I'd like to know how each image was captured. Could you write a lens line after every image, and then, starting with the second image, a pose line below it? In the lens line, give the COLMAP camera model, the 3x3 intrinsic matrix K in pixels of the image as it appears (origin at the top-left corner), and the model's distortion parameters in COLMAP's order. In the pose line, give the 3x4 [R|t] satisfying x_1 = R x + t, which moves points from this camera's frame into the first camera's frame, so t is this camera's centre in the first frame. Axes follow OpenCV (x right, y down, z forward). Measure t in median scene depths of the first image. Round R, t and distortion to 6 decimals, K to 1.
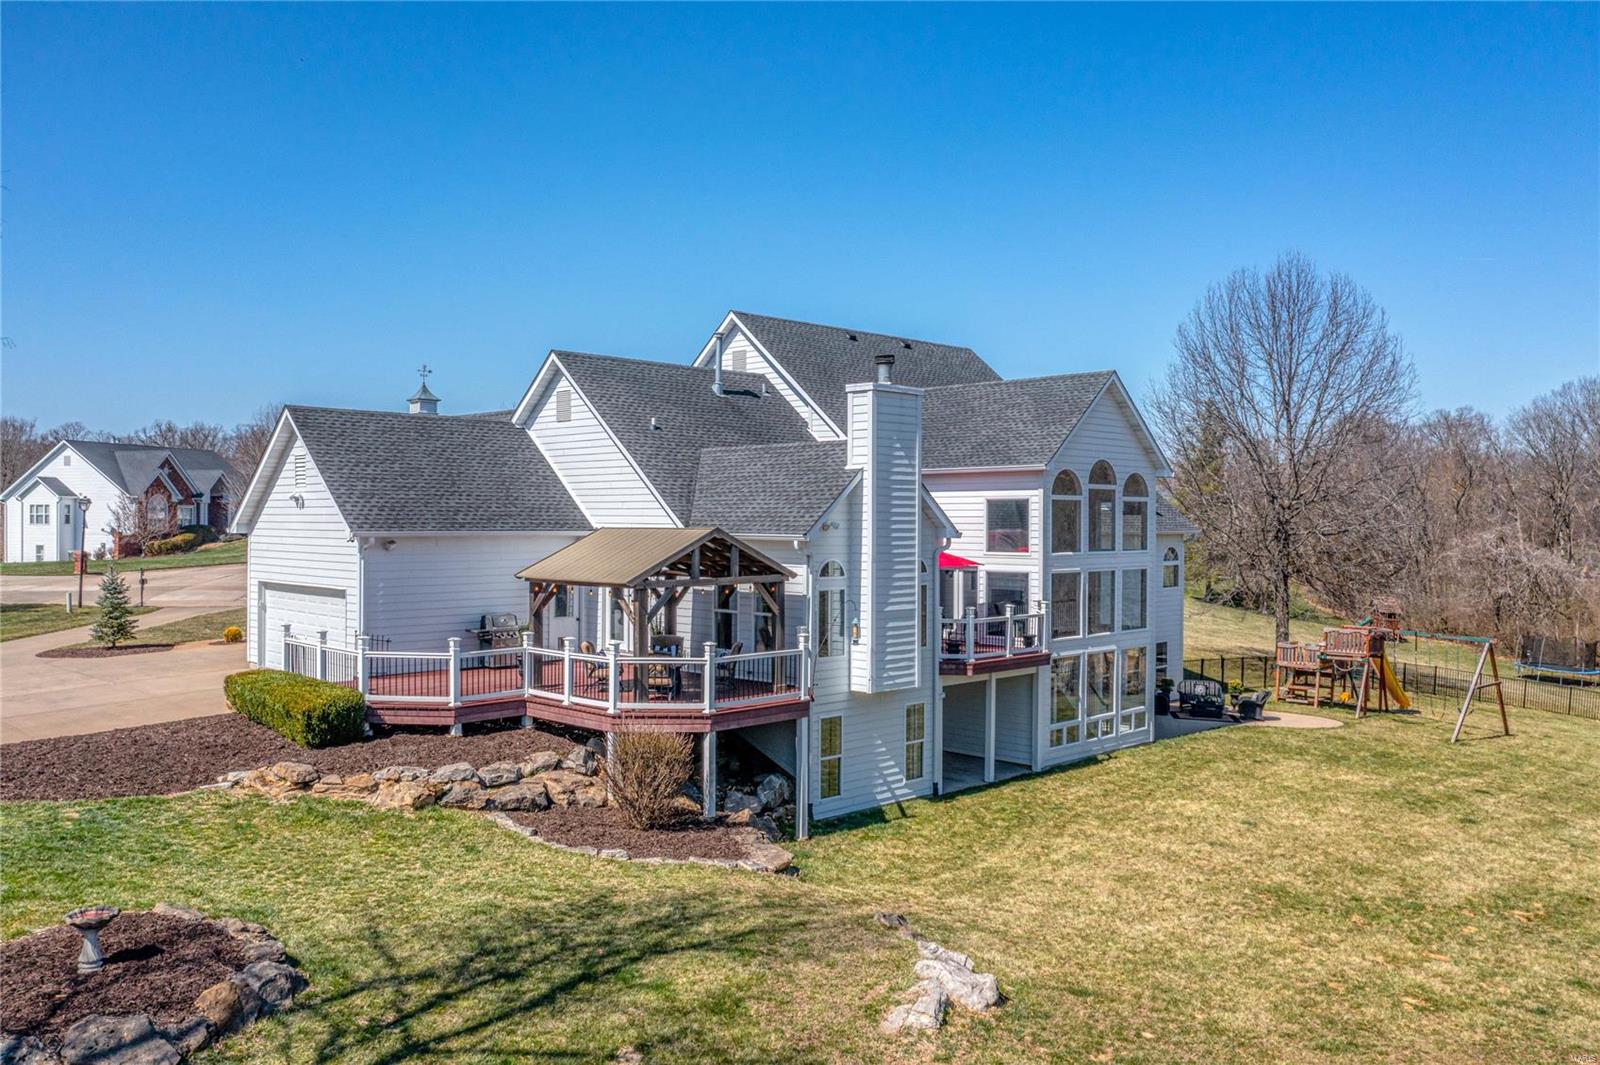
lens RADIAL K [[1256.2, 0, 799.1], [0, 1256.2, 525.3], [0, 0, 1]] dist [-0.024613, 0.008577]
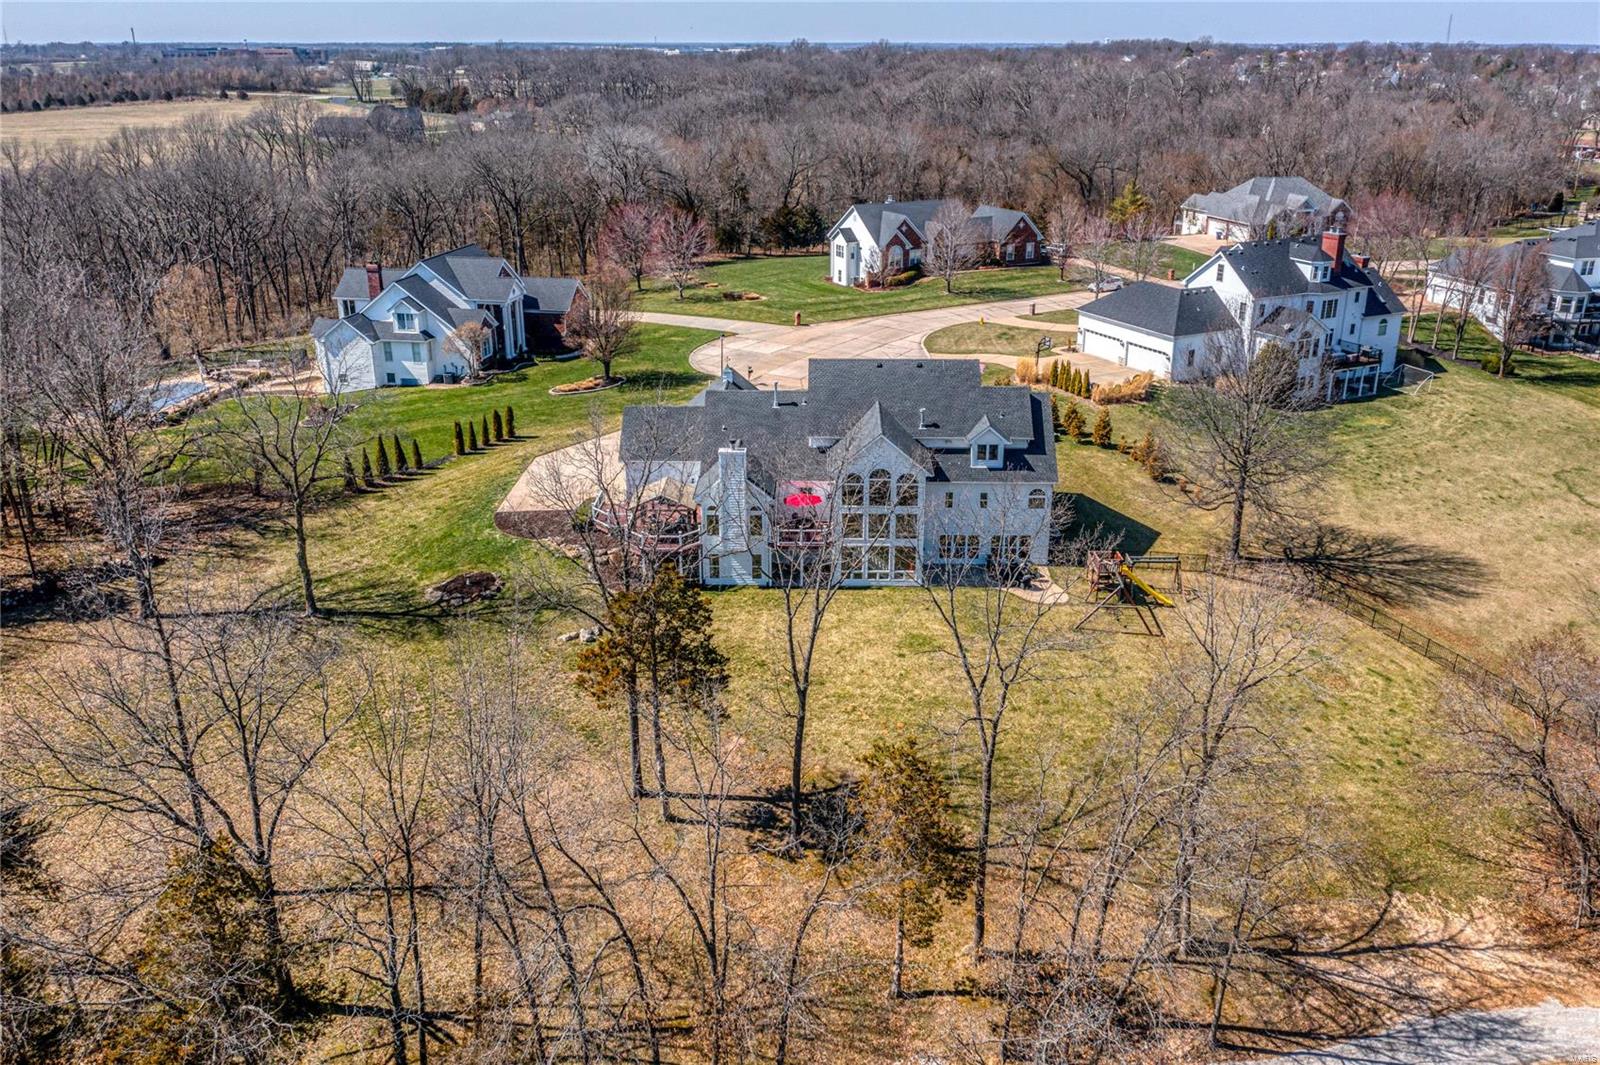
lens RADIAL K [[1256.2, 0, 804.3], [0, 1256.2, 533.5], [0, 0, 1]] dist [-0.024613, 0.008577]
pose [[0.695355, 0.256451, -0.671353, 2.042691], [0.000160, 0.934109, 0.356987, -0.905737], [0.718666, -0.248340, 0.649497, -0.744483]]
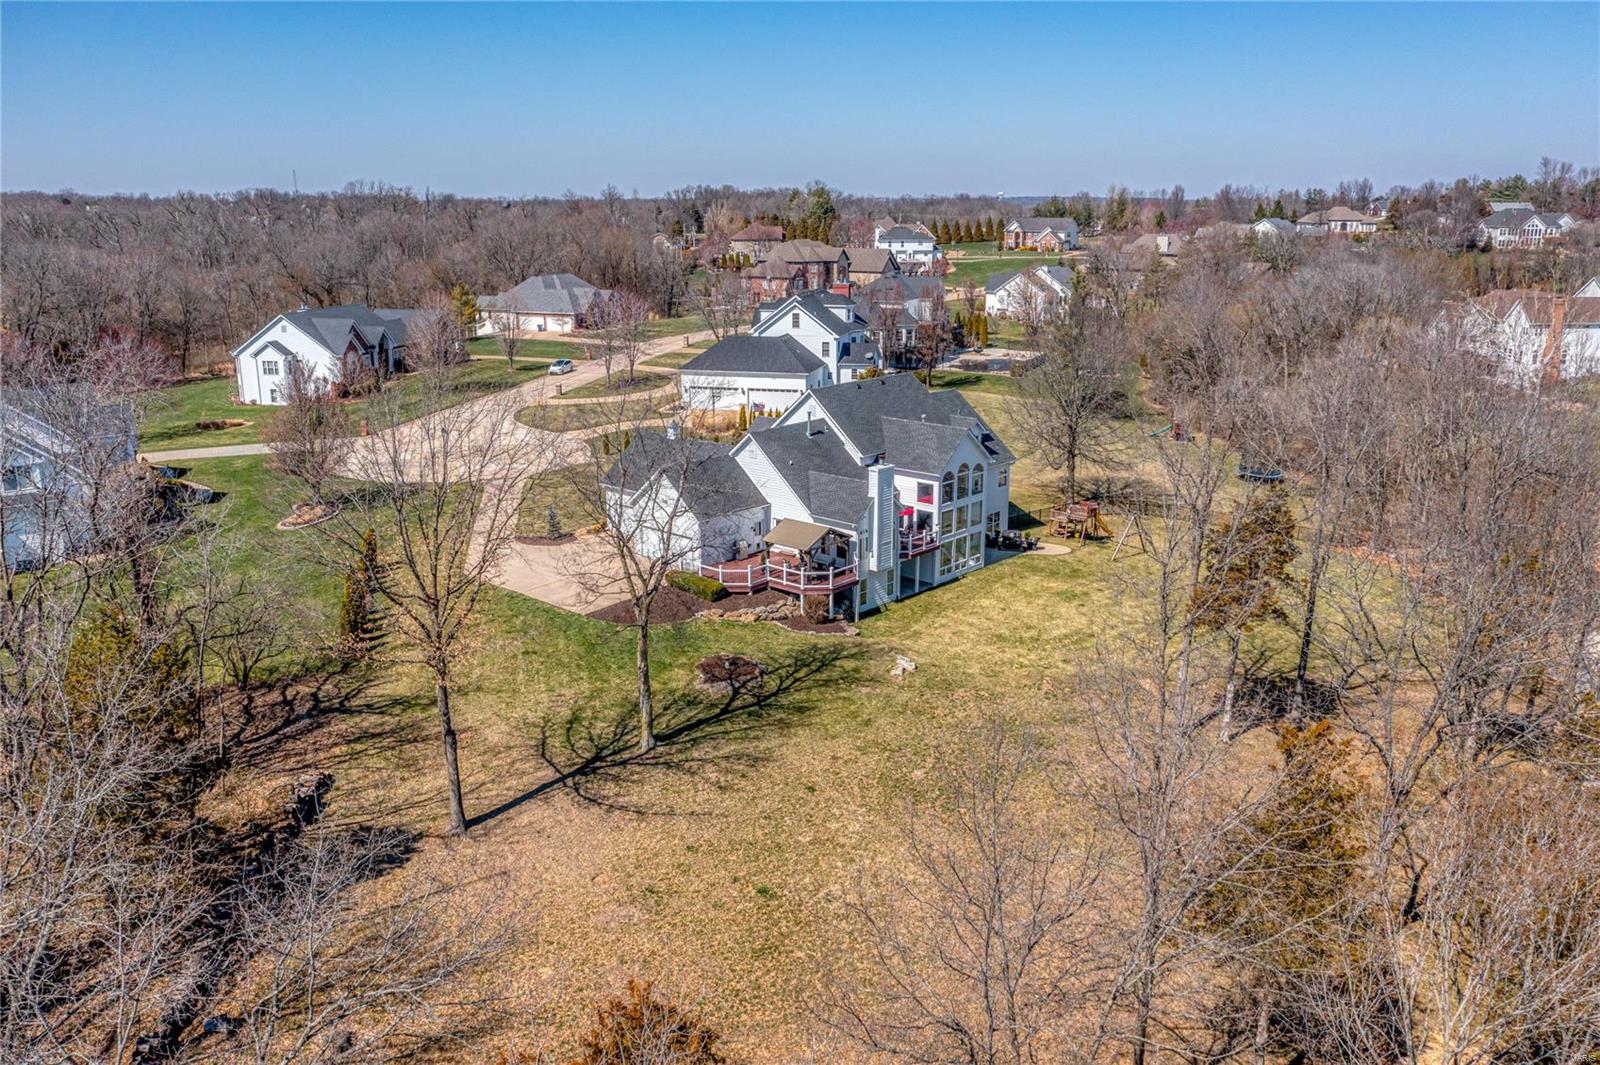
lens RADIAL K [[1256.2, 0, 796.5], [0, 1256.2, 538.9], [0, 0, 1]] dist [-0.024613, 0.008577]
pose [[0.998900, -0.020694, 0.042082, -0.236447], [0.009269, 0.966789, 0.255409, -0.648382], [-0.045970, -0.254738, 0.965917, -1.704896]]
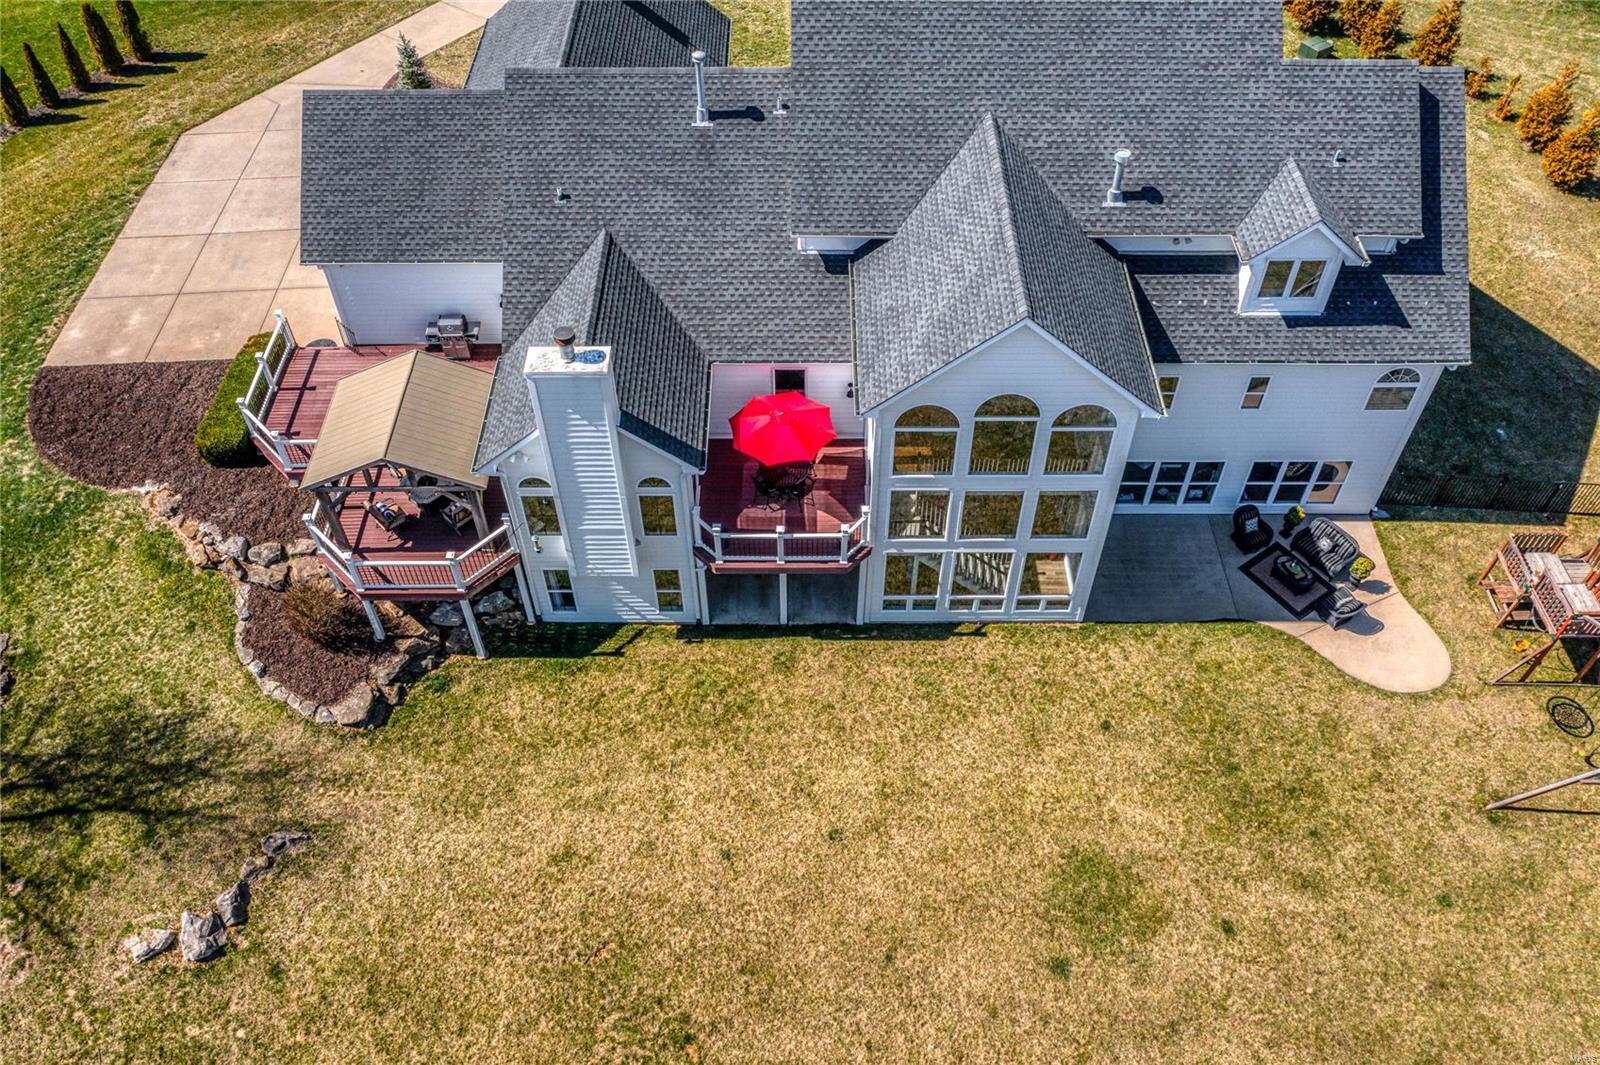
lens RADIAL K [[1256.2, 0, 801.1], [0, 1256.2, 523.7], [0, 0, 1]] dist [-0.024613, 0.008577]
pose [[0.710395, 0.523520, -0.470389, 0.663587], [0.002682, 0.666334, 0.745648, -0.692003], [0.703799, -0.530966, 0.471956, 0.585888]]
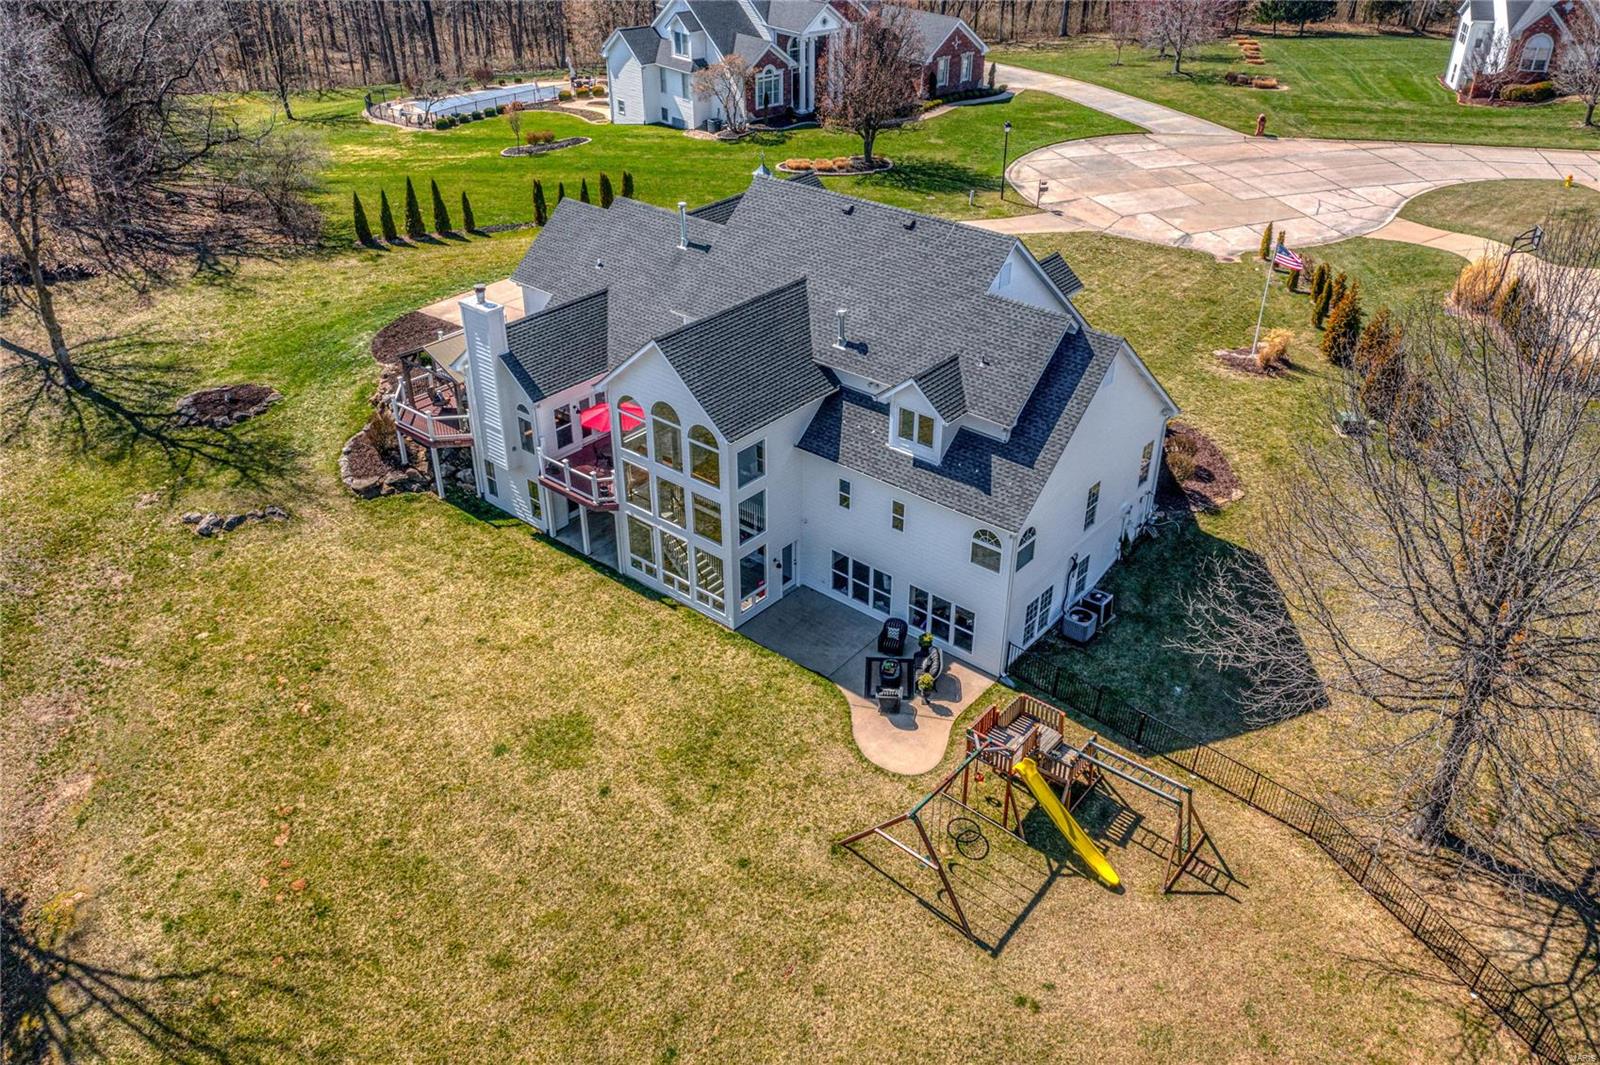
lens RADIAL K [[1256.2, 0, 808.3], [0, 1256.2, 526.5], [0, 0, 1]] dist [-0.024613, 0.008577]
pose [[0.092554, 0.516043, -0.851548, 1.613321], [-0.006790, 0.855526, 0.517716, -0.692137], [0.995685, -0.042135, 0.082686, 1.224429]]
